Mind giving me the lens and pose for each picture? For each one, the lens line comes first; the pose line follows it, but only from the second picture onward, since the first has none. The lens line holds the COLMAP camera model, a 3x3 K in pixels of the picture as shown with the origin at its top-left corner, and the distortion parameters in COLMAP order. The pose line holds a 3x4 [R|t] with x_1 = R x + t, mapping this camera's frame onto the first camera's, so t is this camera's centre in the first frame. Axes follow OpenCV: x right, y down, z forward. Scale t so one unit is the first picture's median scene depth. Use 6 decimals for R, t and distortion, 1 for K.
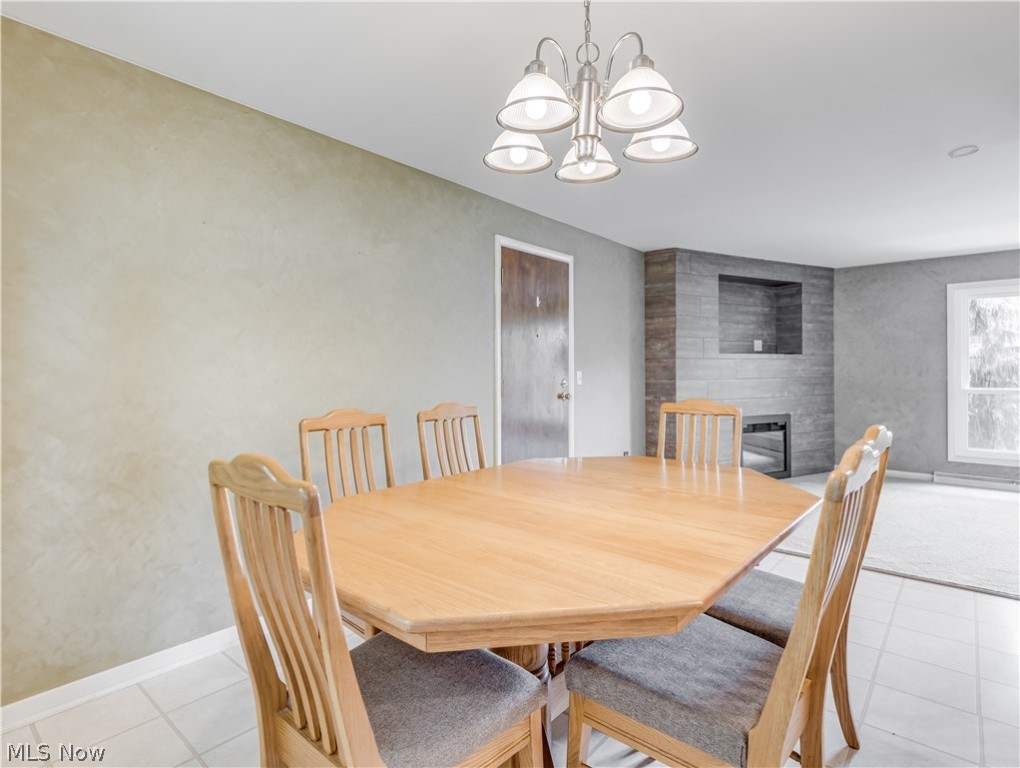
lens RADIAL K [[532.9, 0, 516.7], [0, 532.9, 382.3], [0, 0, 1]] dist [0.024544, 0.000087]
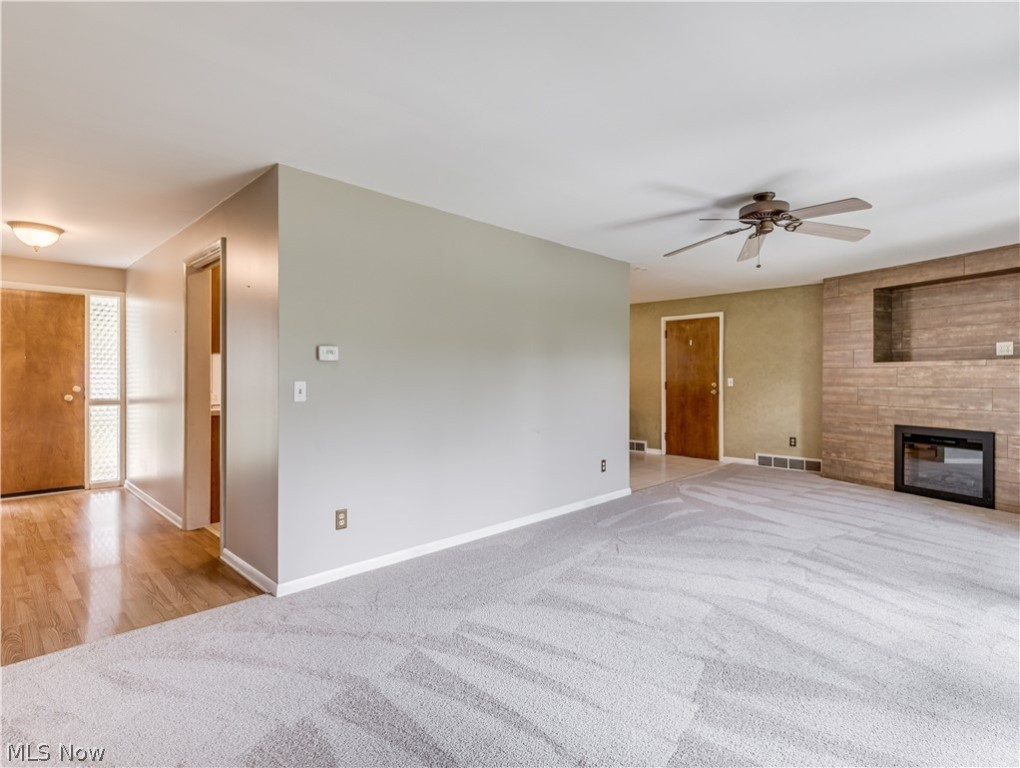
lens RADIAL K [[532.9, 0, 516.7], [0, 532.9, 382.3], [0, 0, 1]] dist [0.024544, 0.000087]
pose [[-0.054011, 0.018947, -0.998361, 1.529874], [-0.015385, 0.999685, 0.019805, -0.025250], [0.998422, 0.016429, -0.053702, 0.348423]]
